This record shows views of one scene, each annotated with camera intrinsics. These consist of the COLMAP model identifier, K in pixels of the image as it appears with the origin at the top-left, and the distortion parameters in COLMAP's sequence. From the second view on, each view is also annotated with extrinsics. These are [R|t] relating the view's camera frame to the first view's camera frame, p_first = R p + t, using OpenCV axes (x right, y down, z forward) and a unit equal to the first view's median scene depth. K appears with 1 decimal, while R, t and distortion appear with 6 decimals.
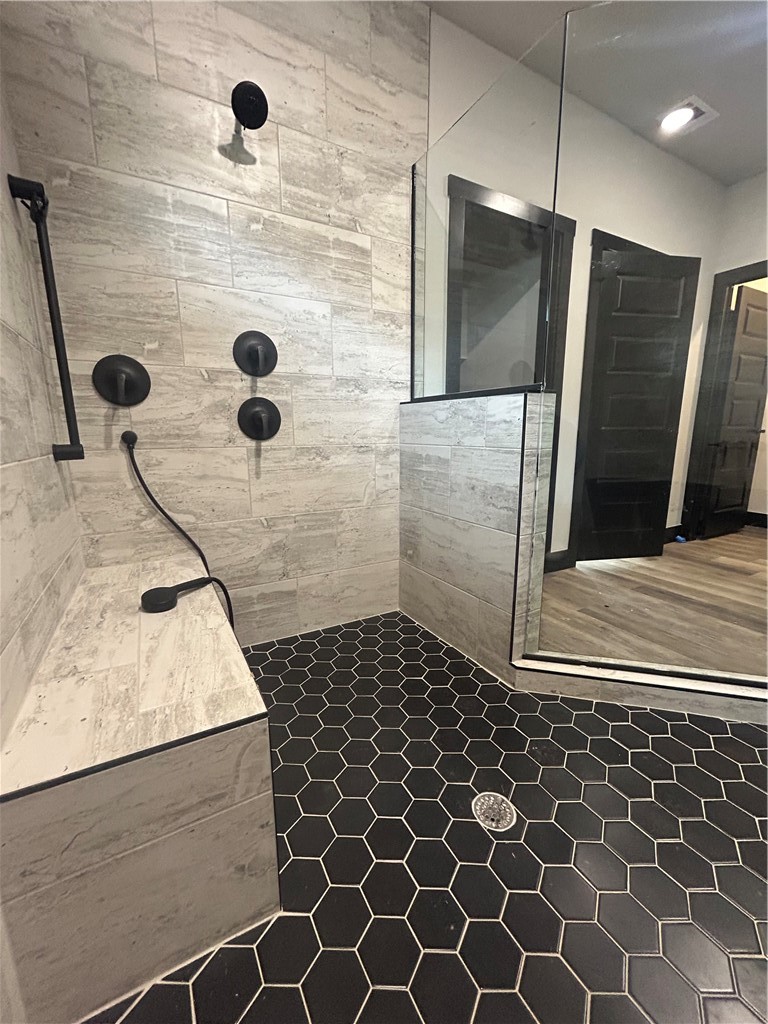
lens RADIAL K [[411.9, 0, 384.0], [0, 411.9, 512.0], [0, 0, 1]] dist [-0.000585, 0.000943]
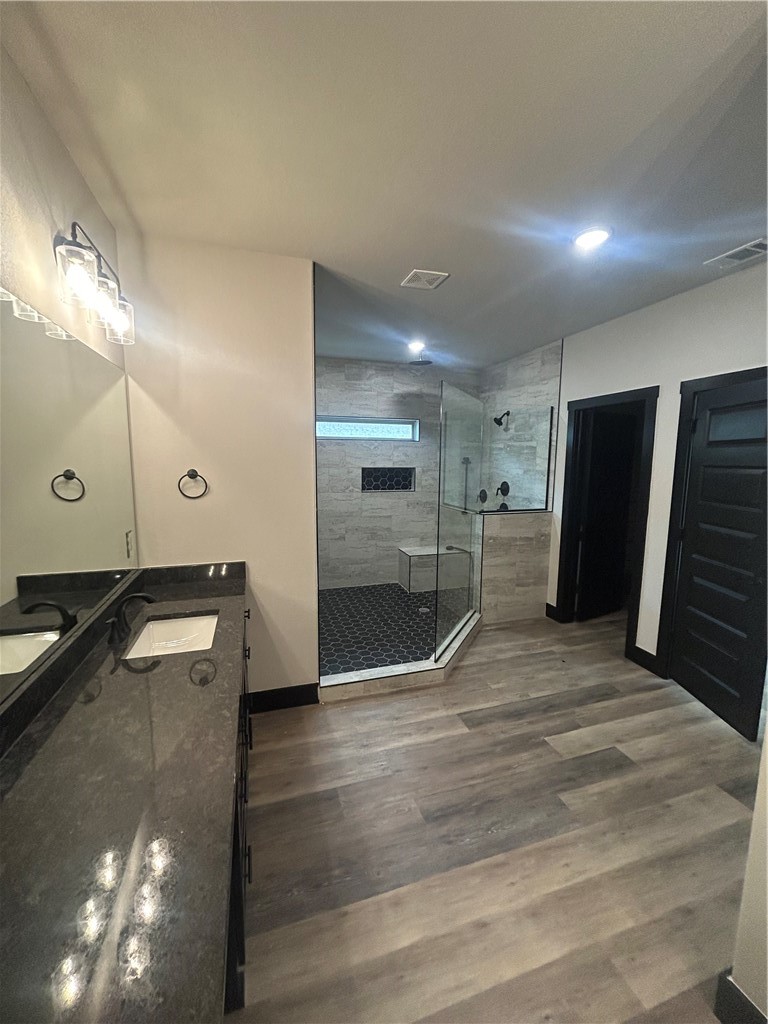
lens RADIAL K [[411.9, 0, 384.0], [0, 411.9, 512.0], [0, 0, 1]] dist [-0.000585, 0.000943]
pose [[-0.207217, 0.129218, -0.969724, 2.612646], [-0.187997, 0.967504, 0.169095, -0.530589], [0.960062, 0.217344, -0.176190, 0.689105]]
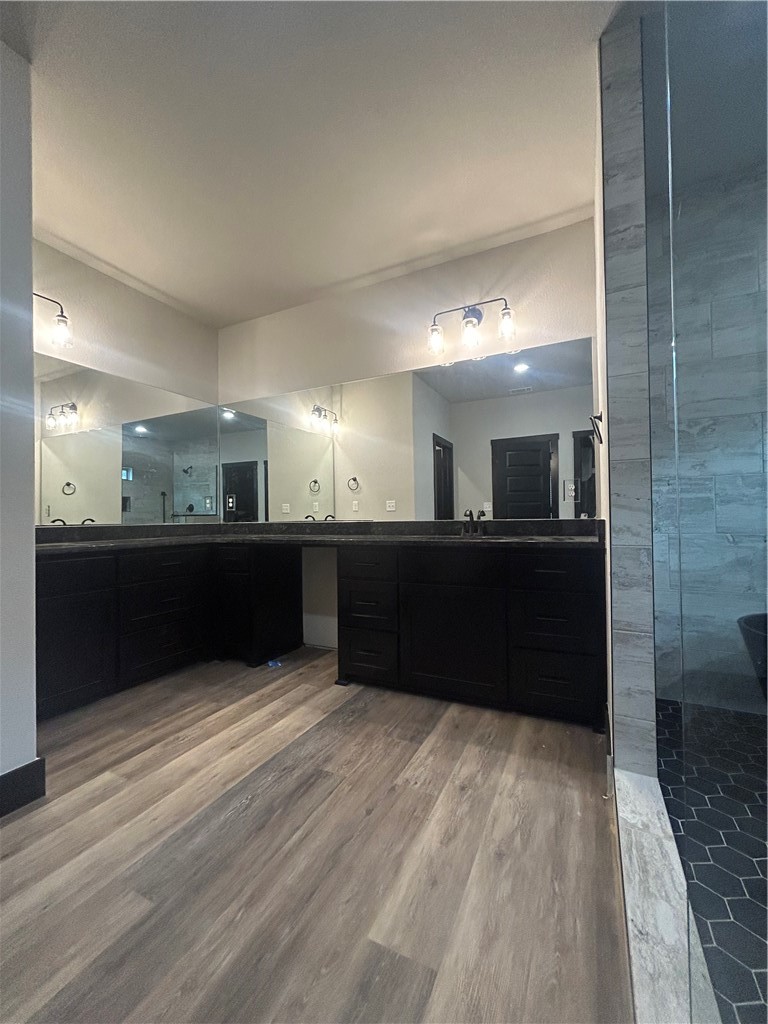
lens RADIAL K [[411.9, 0, 384.0], [0, 411.9, 512.0], [0, 0, 1]] dist [-0.000585, 0.000943]
pose [[-0.562241, 0.032405, 0.826338, 0.809462], [0.176930, 0.980808, 0.081921, -0.246904], [-0.807825, 0.192263, -0.557184, 1.065967]]
